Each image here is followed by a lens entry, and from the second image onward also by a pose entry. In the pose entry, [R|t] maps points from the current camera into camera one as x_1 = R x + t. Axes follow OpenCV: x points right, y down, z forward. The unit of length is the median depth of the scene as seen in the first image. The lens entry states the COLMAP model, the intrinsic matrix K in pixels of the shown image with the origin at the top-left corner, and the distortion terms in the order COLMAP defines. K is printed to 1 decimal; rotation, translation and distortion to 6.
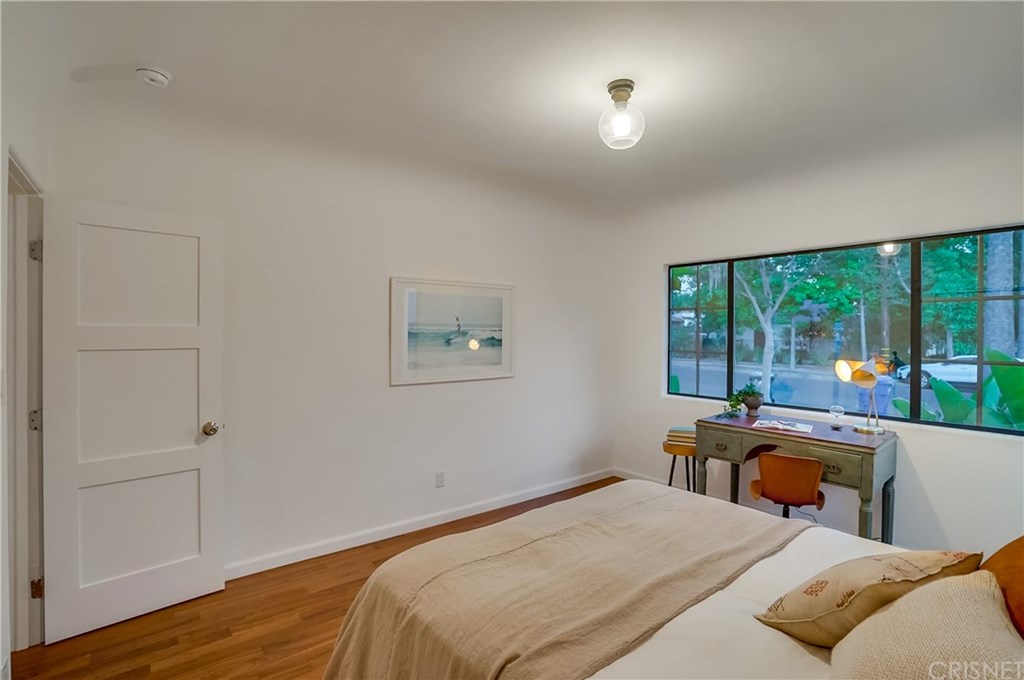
lens RADIAL K [[480.6, 0, 512.0], [0, 480.6, 340.0], [0, 0, 1]] dist [-0.055570, 0.025910]
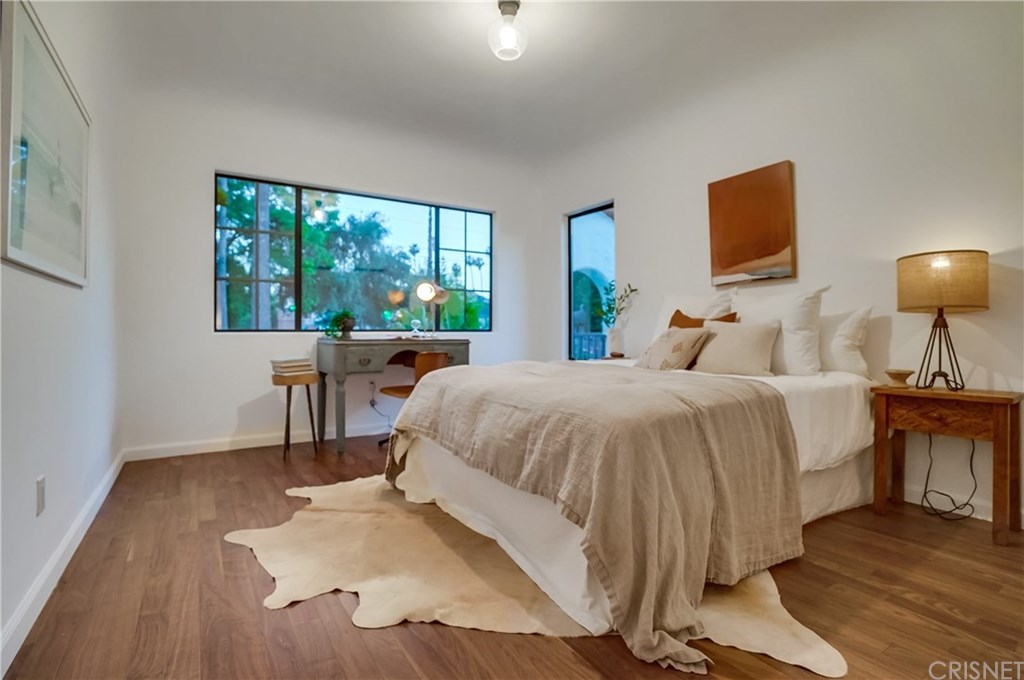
lens RADIAL K [[480.6, 0, 512.0], [0, 480.6, 340.0], [0, 0, 1]] dist [-0.055570, 0.025910]
pose [[0.087607, -0.022910, 0.995892, -0.553328], [0.014797, 0.999655, 0.021695, 0.152427], [-0.996045, 0.012836, 0.087916, 0.554912]]
